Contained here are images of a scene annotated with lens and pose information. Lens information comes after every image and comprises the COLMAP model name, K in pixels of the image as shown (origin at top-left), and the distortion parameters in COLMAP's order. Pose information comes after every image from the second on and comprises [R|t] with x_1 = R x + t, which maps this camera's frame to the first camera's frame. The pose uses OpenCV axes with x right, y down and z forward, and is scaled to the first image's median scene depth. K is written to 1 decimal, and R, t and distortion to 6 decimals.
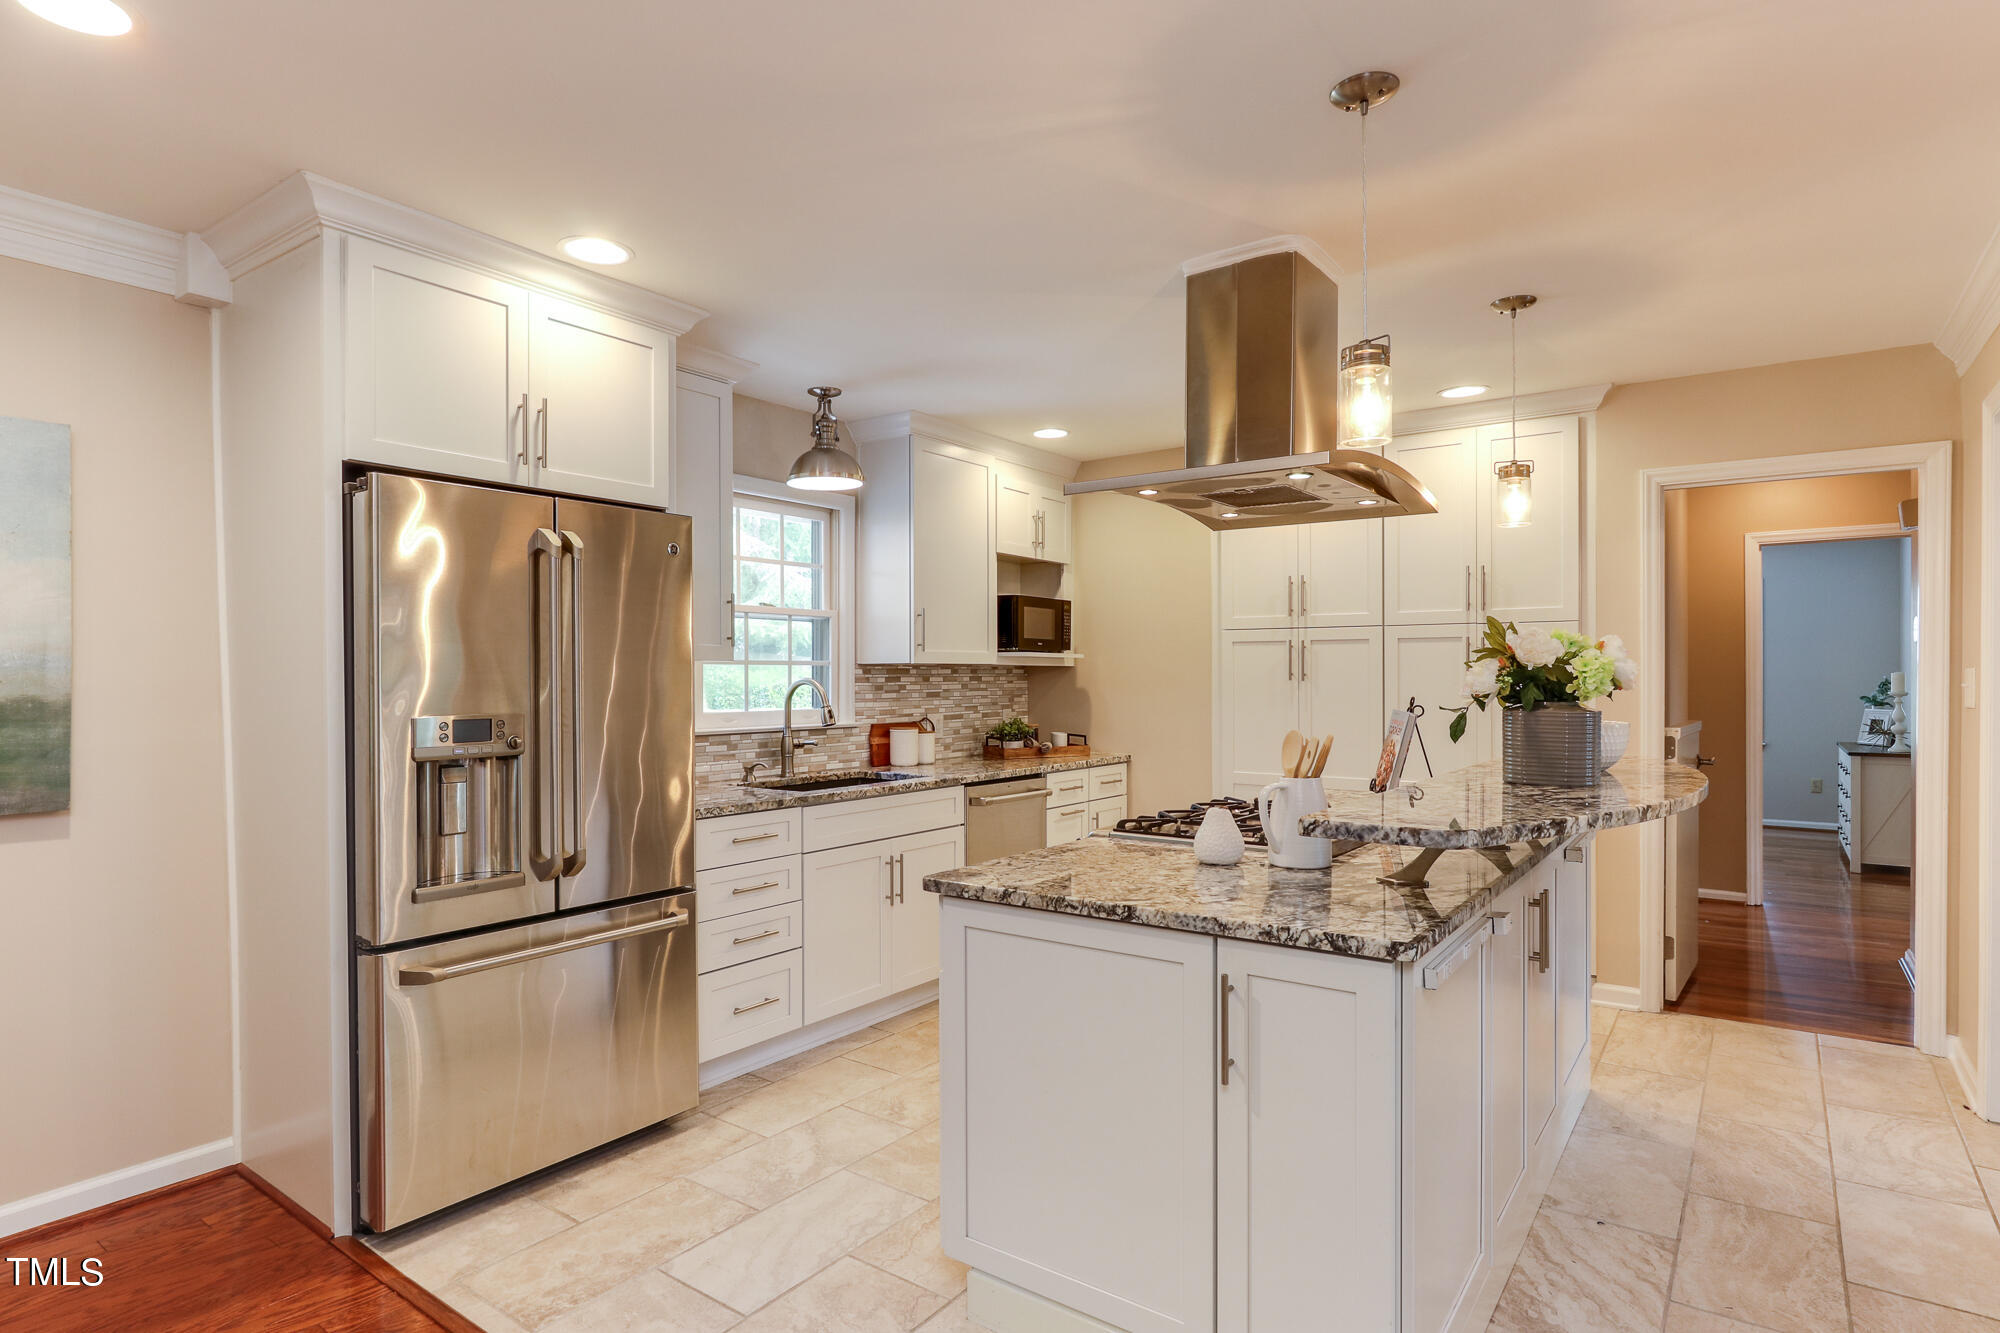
lens RADIAL K [[1064.5, 0, 993.8], [0, 1064.5, 690.7], [0, 0, 1]] dist [-0.003341, -0.000275]
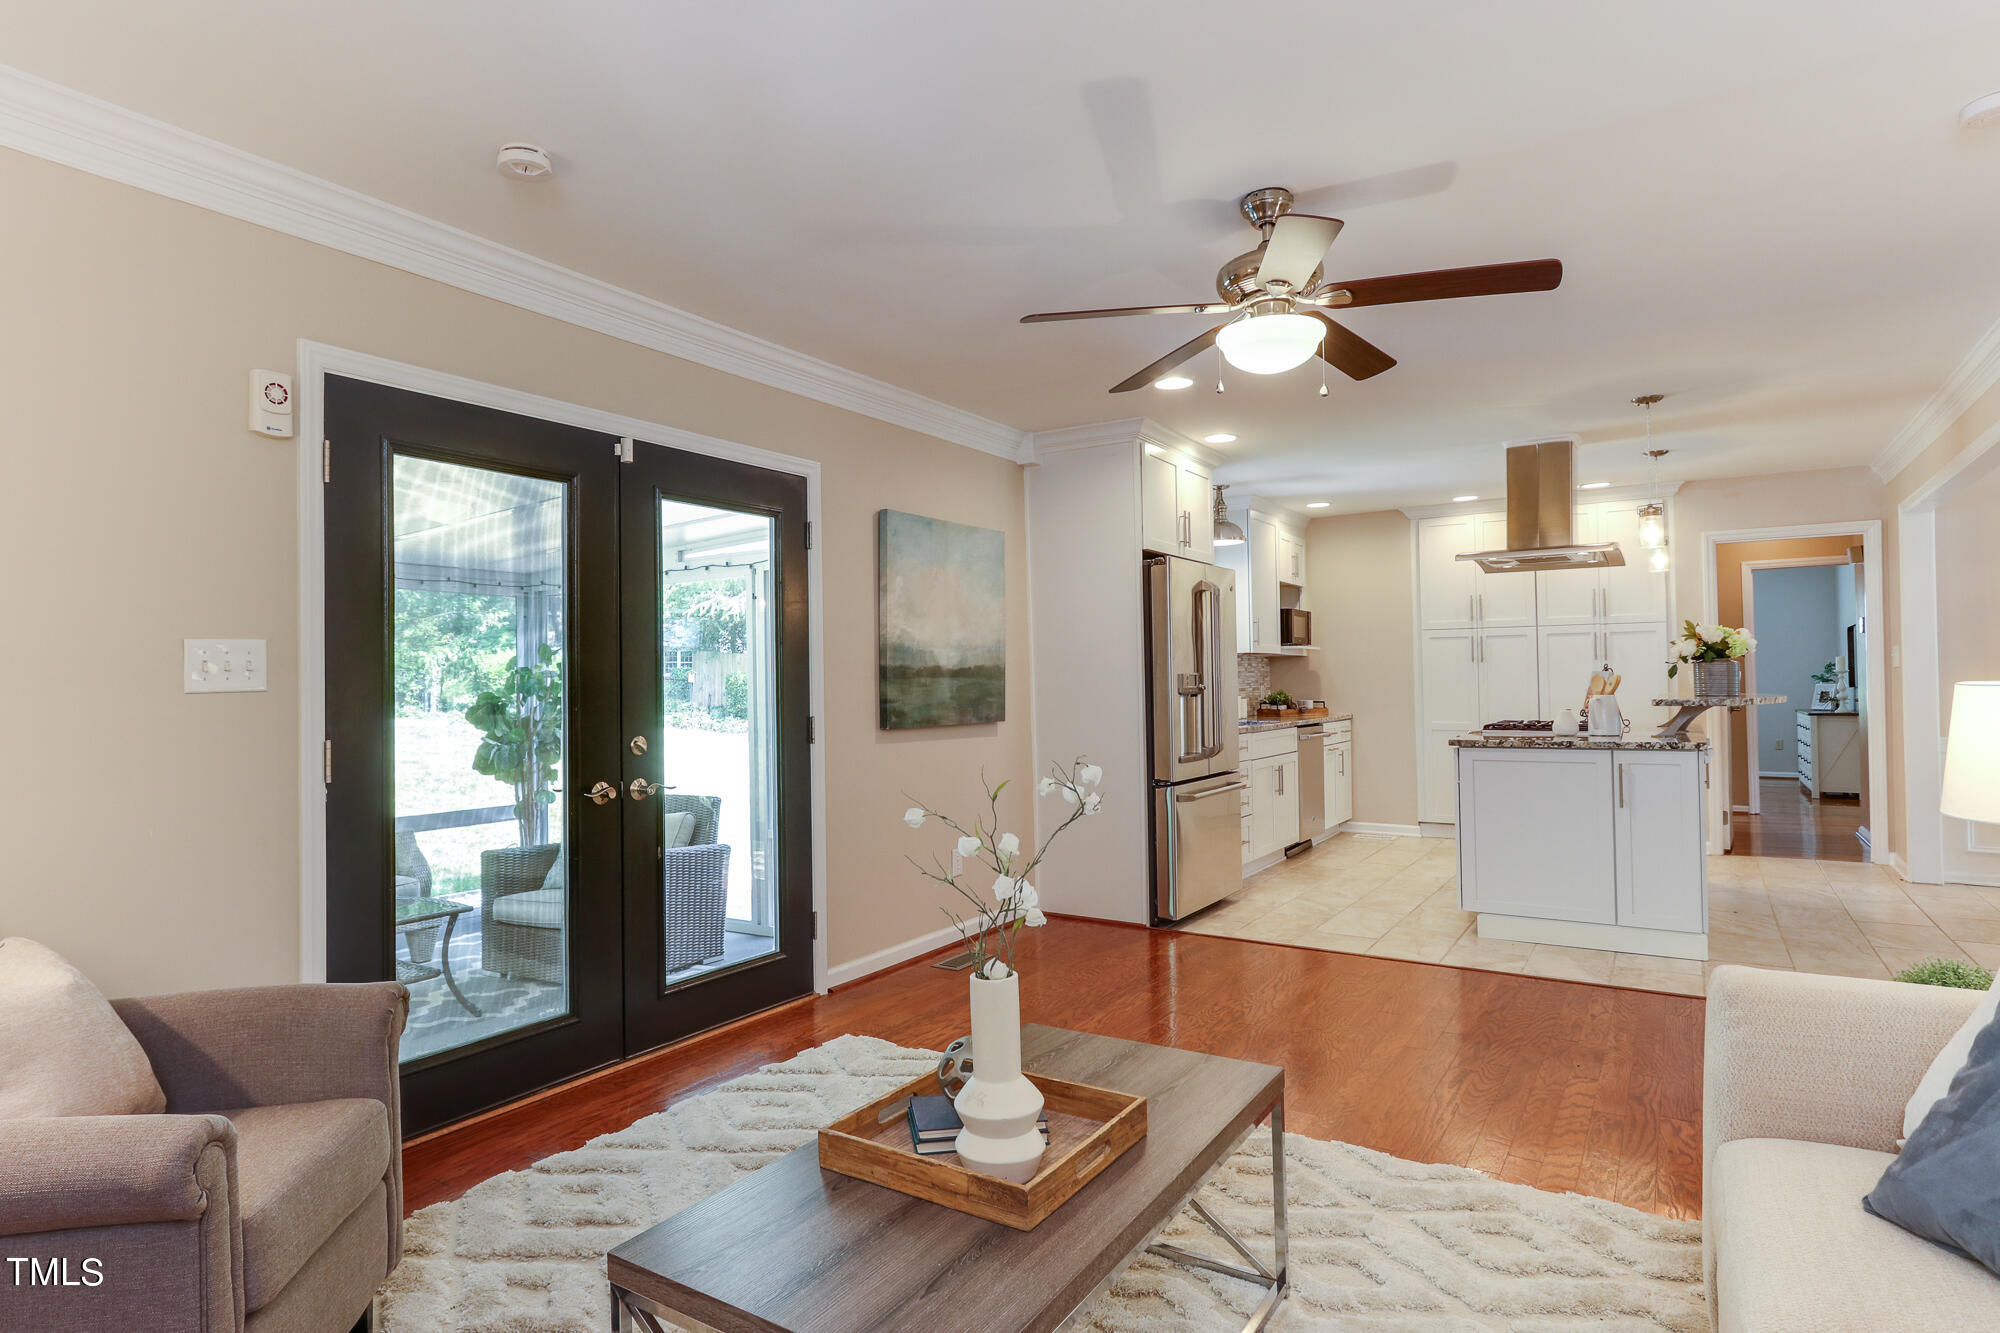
lens RADIAL K [[1079.9, 0, 976.2], [0, 1079.9, 670.4], [0, 0, 1]] dist [-0.000623, -0.000738]
pose [[0.998853, -0.010498, 0.046714, -0.531339], [0.011682, 0.999616, -0.025142, 0.034760], [-0.046433, 0.025659, 0.998592, -0.554859]]
